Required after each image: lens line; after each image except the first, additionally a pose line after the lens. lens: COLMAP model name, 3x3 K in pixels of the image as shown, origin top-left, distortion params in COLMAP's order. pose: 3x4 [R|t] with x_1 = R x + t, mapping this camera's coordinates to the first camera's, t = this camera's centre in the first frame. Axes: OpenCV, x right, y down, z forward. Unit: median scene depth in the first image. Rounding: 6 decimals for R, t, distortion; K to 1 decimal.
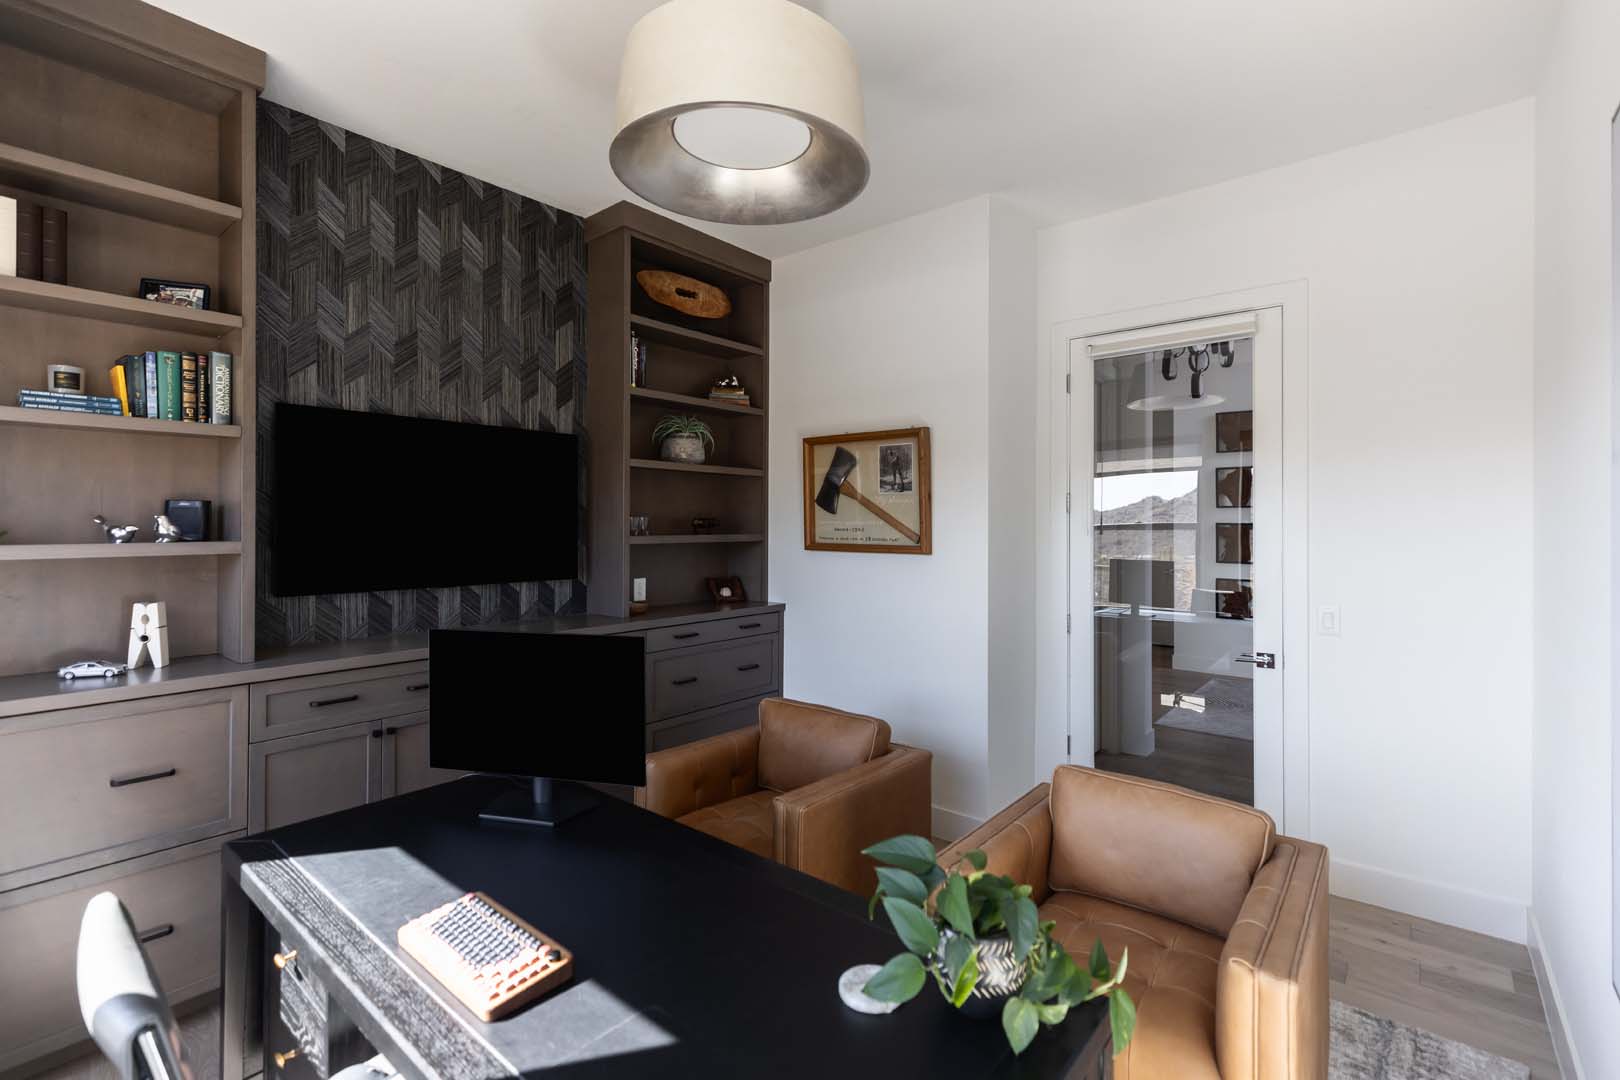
lens RADIAL K [[729.3, 0, 811.9], [0, 729.3, 530.1], [0, 0, 1]] dist [0.001131, 0.000558]
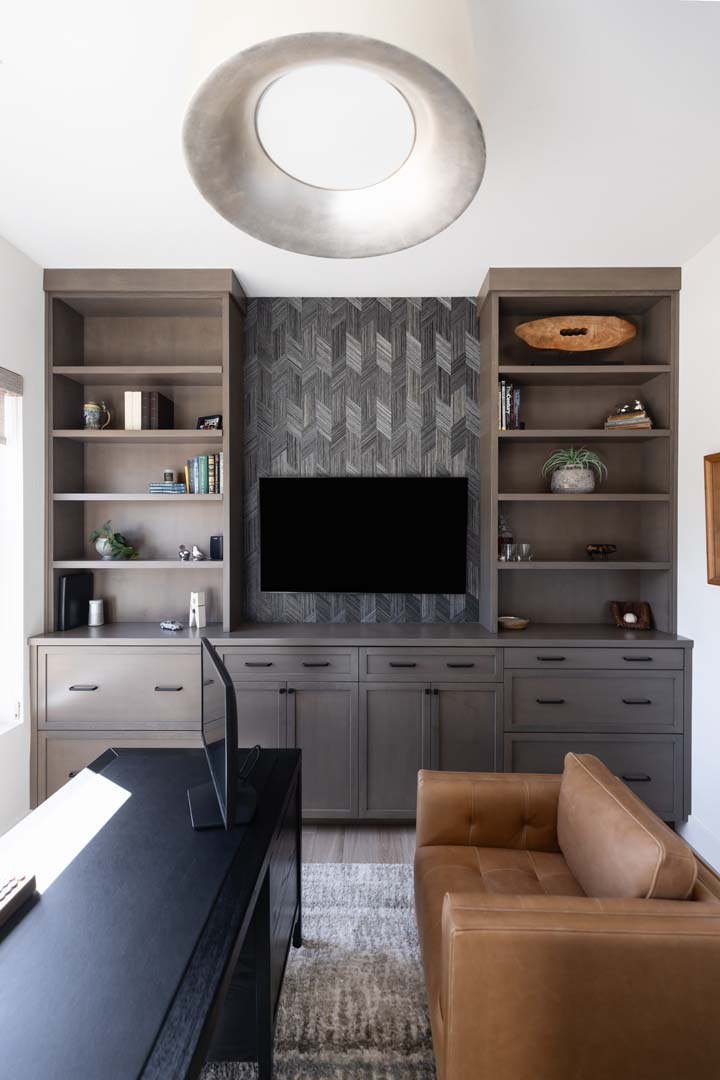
lens RADIAL K [[486.2, 0, 359.9], [0, 486.2, 536.8], [0, 0, 1]] dist [0.001131, 0.000558]
pose [[0.627266, 0.009013, -0.778753, 0.215344], [-0.007401, 0.999957, 0.005612, -0.035254], [0.778770, 0.002243, 0.627306, 0.373322]]
